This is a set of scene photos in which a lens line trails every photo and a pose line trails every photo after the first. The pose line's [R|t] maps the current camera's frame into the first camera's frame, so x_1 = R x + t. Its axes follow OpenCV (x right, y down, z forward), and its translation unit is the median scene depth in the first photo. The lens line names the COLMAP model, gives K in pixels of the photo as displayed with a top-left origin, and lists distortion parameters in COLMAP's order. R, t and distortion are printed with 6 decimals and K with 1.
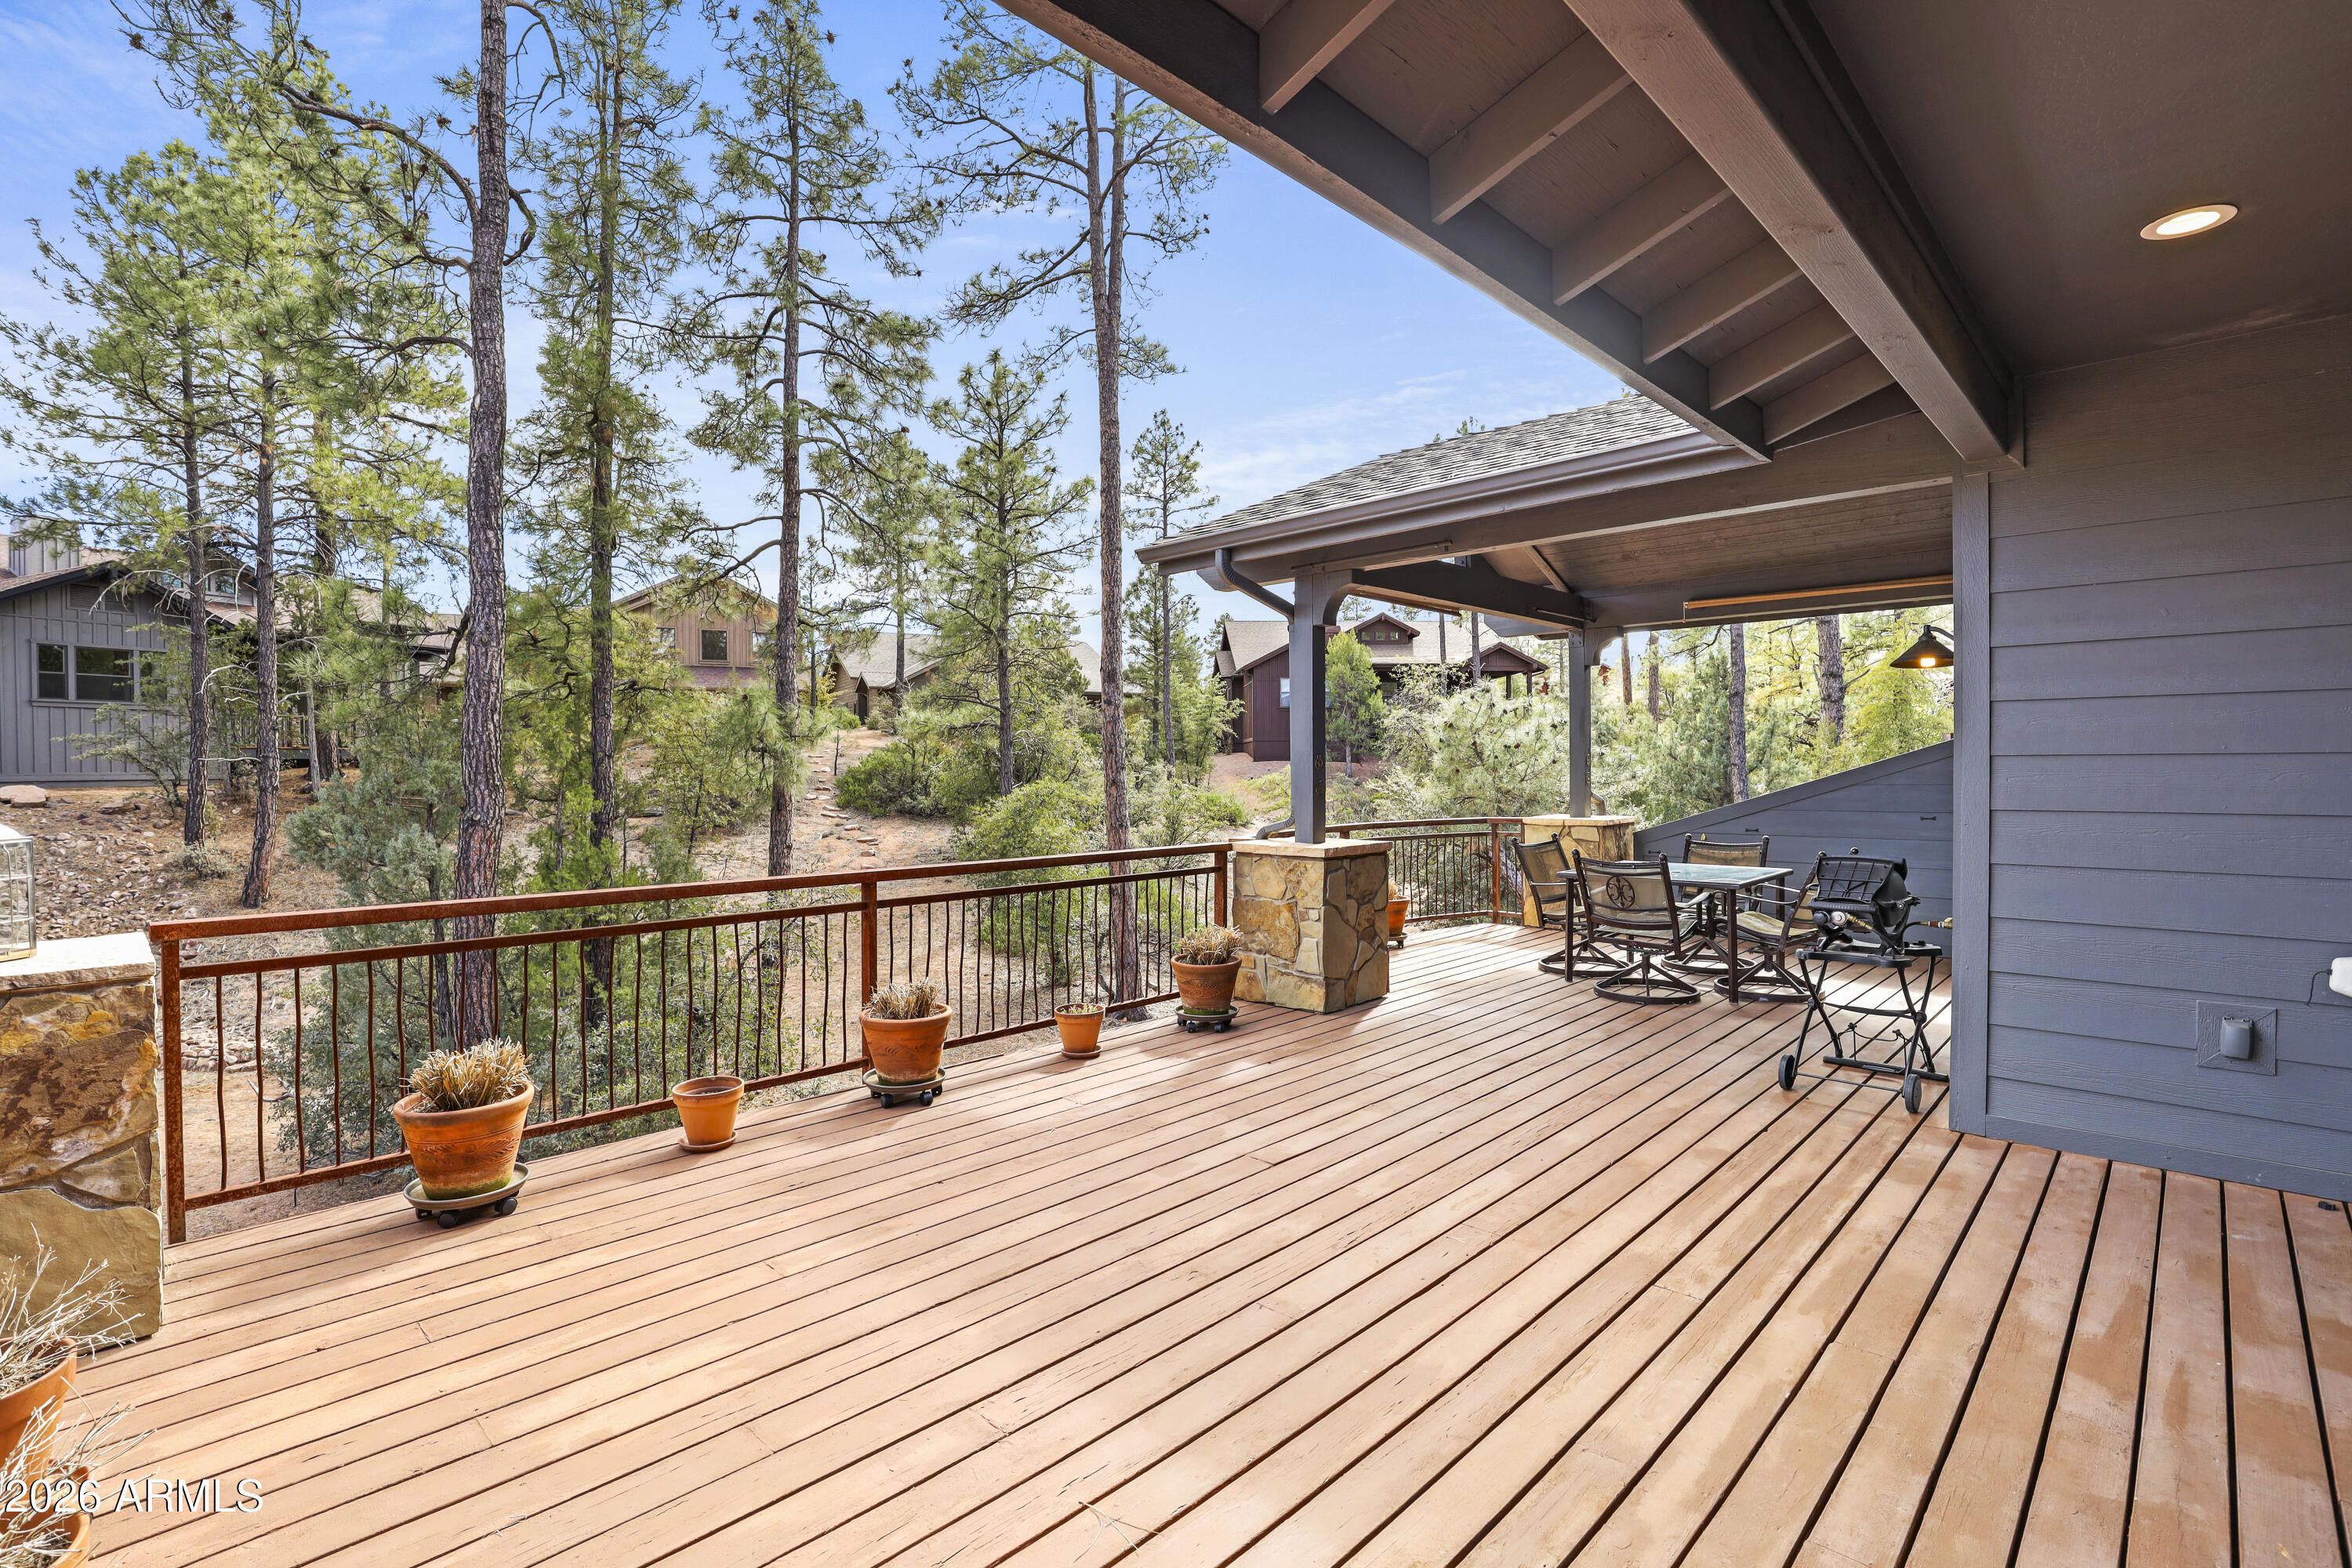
lens RADIAL K [[1077.4, 0, 1173.1], [0, 1077.4, 777.1], [0, 0, 1]] dist [-0.036712, 0.001896]
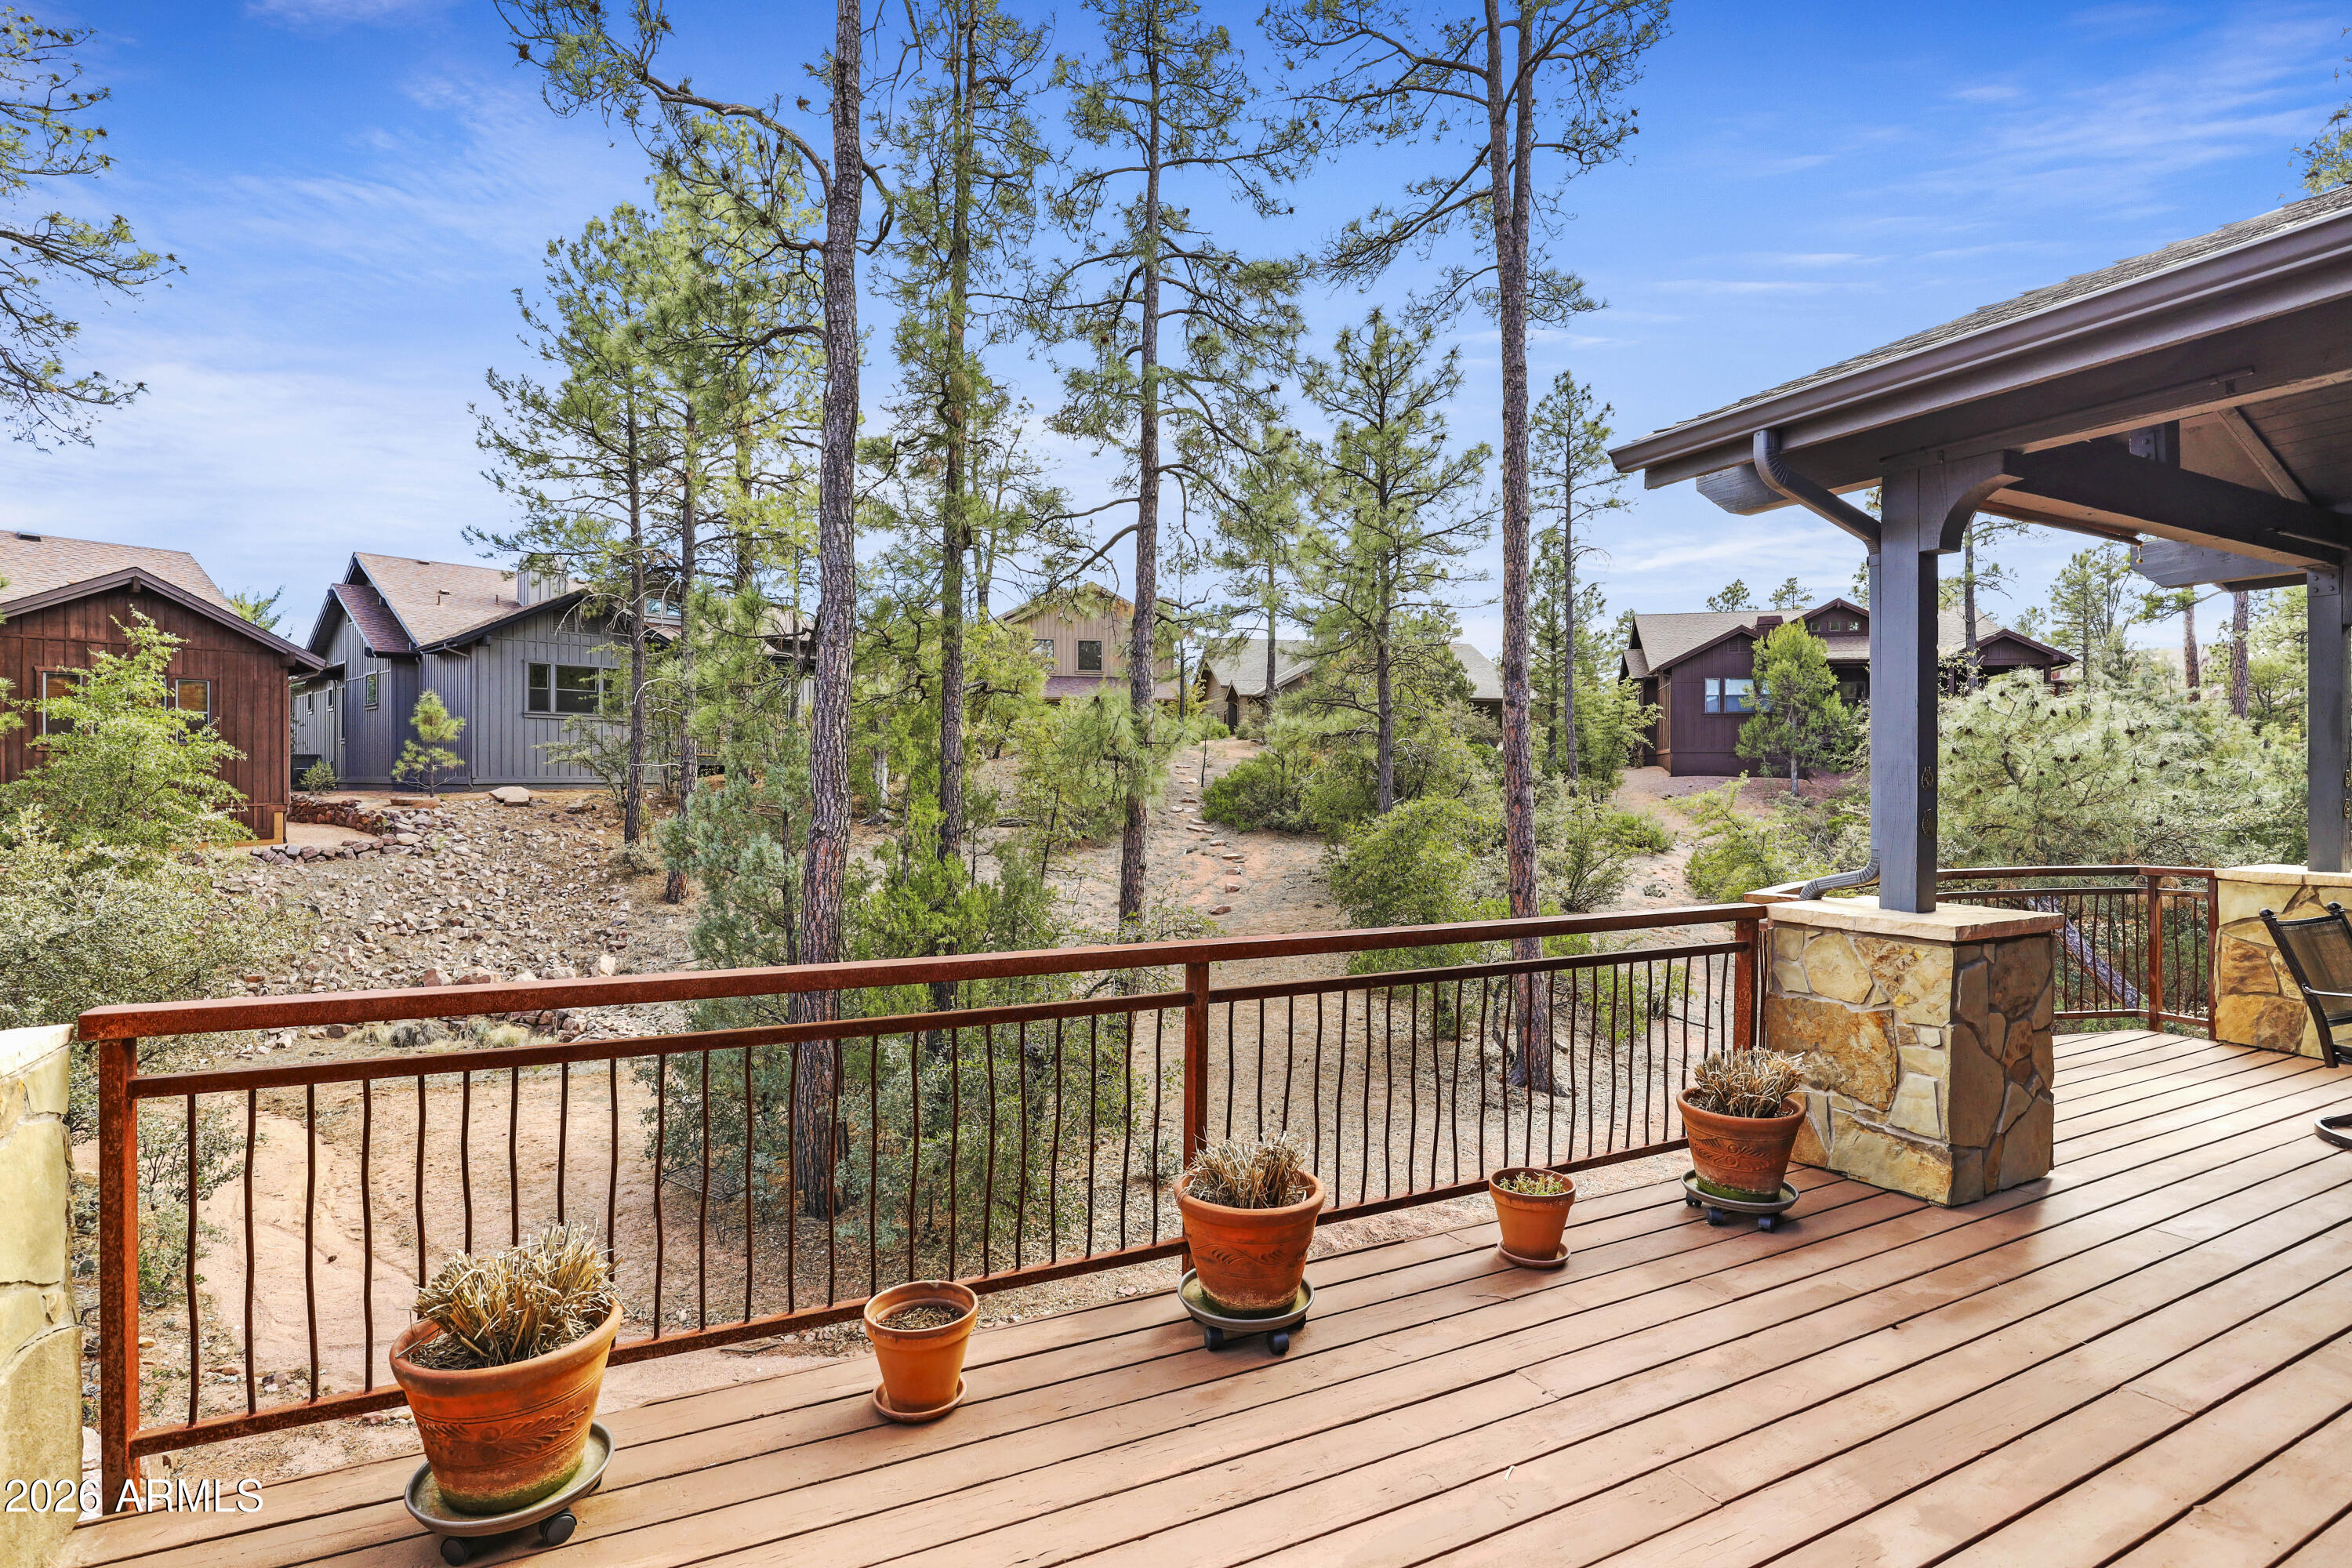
lens RADIAL K [[1122.5, 0, 1171.6], [0, 1122.5, 778.5], [0, 0, 1]] dist [-0.026329, 0.000721]
pose [[0.943741, 0.009860, -0.330539, -0.028007], [-0.013273, 0.999879, -0.008069, -0.001417], [0.330419, 0.012003, 0.943758, 0.128869]]
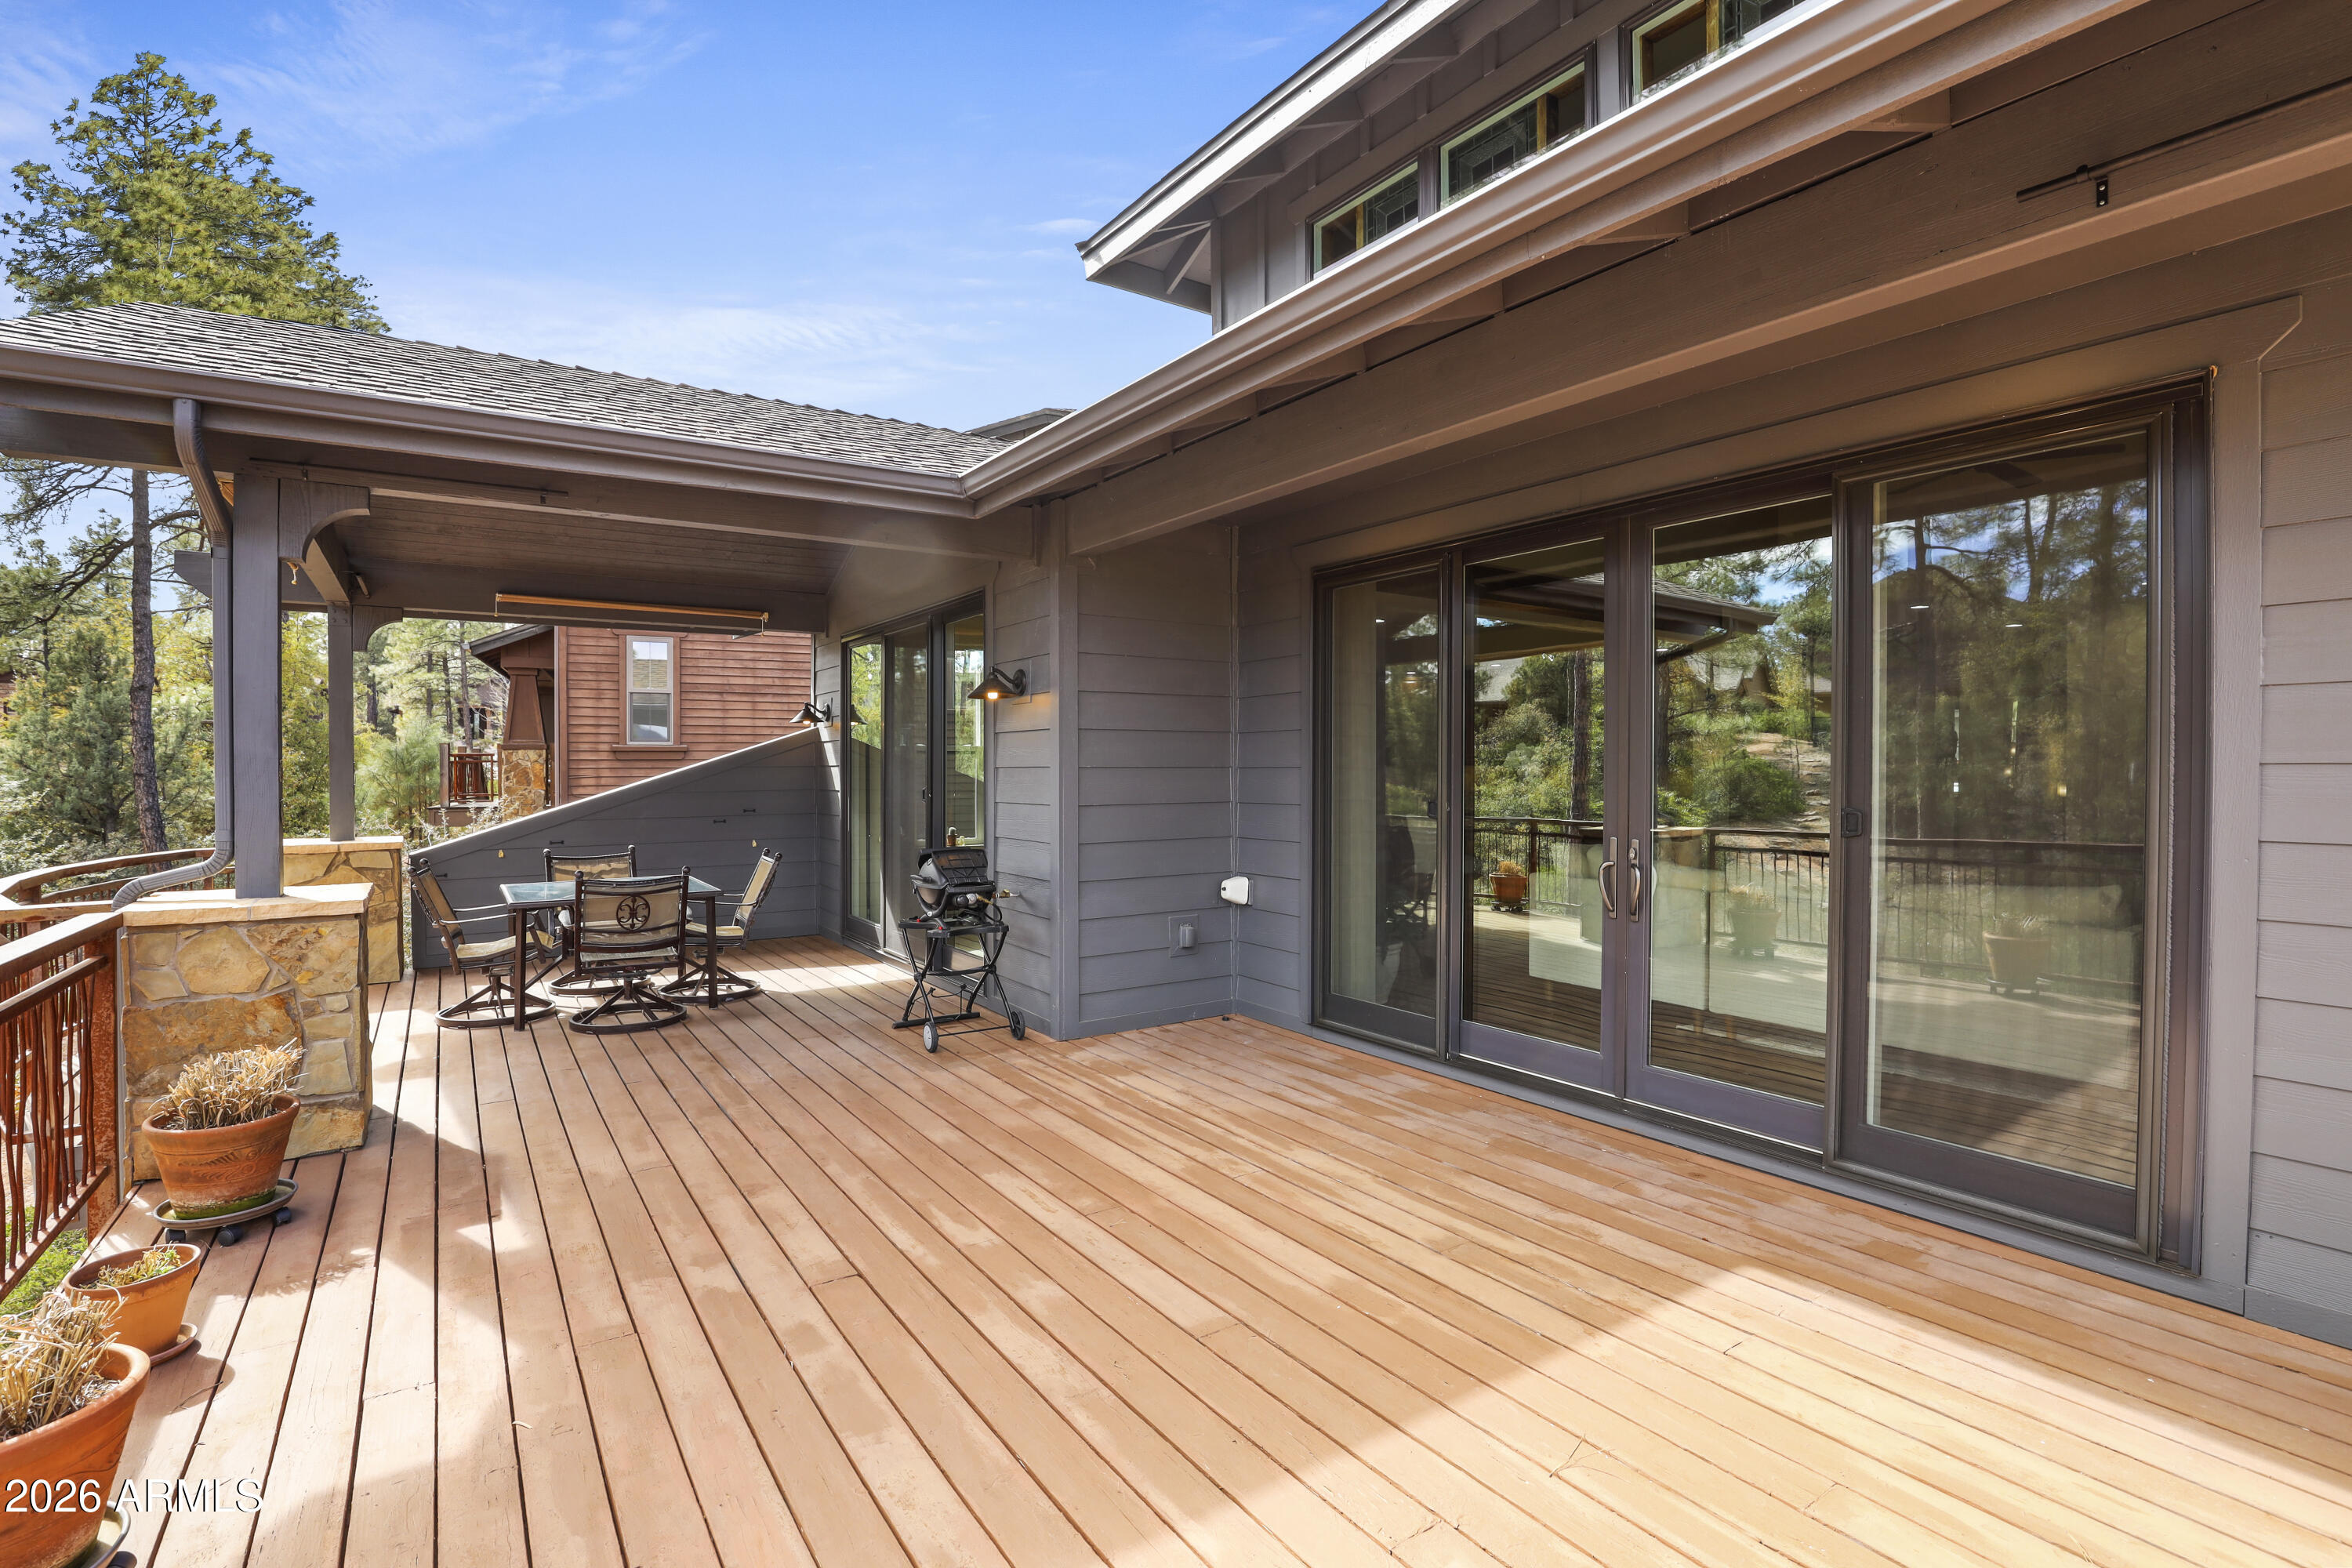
lens RADIAL K [[1077.4, 0, 1157.2], [0, 1077.4, 784.2], [0, 0, 1]] dist [-0.036712, 0.001896]
pose [[0.218256, -0.008861, 0.975851, -0.172217], [0.011984, 0.999908, 0.006399, -0.001478], [-0.975818, 0.010298, 0.218342, 0.166271]]
